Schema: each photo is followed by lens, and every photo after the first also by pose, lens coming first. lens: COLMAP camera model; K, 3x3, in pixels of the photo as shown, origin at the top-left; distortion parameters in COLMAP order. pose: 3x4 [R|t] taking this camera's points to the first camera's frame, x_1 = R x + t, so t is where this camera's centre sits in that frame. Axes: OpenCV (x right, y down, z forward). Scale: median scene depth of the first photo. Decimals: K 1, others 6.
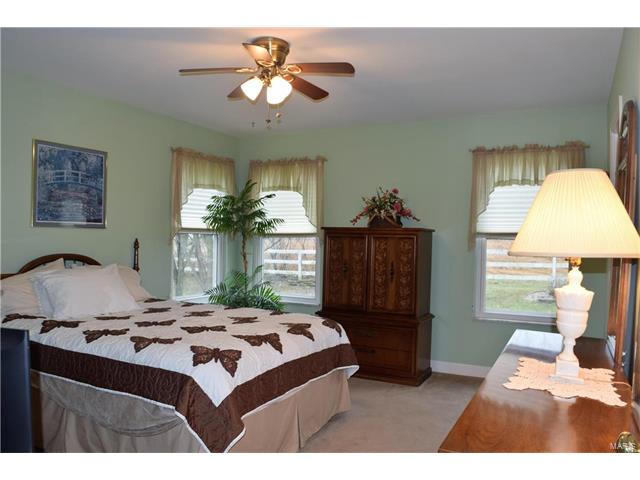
lens RADIAL K [[505.8, 0, 320.0], [0, 505.8, 240.0], [0, 0, 1]] dist [-0.103065, 0.006537]
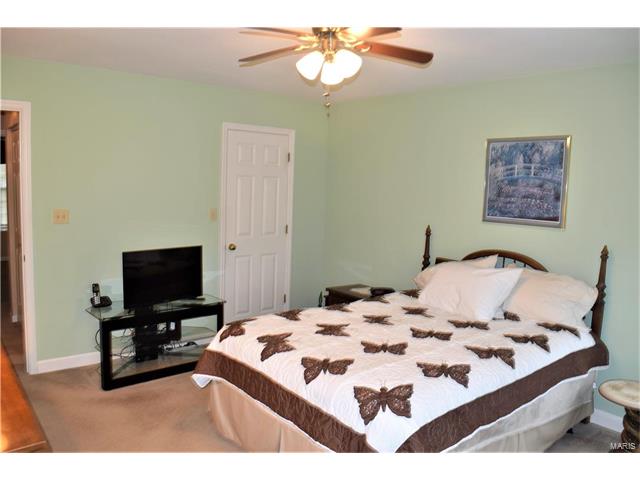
lens RADIAL K [[505.8, 0, 320.0], [0, 505.8, 240.0], [0, 0, 1]] dist [-0.103065, 0.006537]
pose [[-0.384645, 0.078663, -0.919707, 0.534399], [-0.031978, 0.994629, 0.098445, -0.079196], [0.922510, 0.067276, -0.380064, 1.022415]]
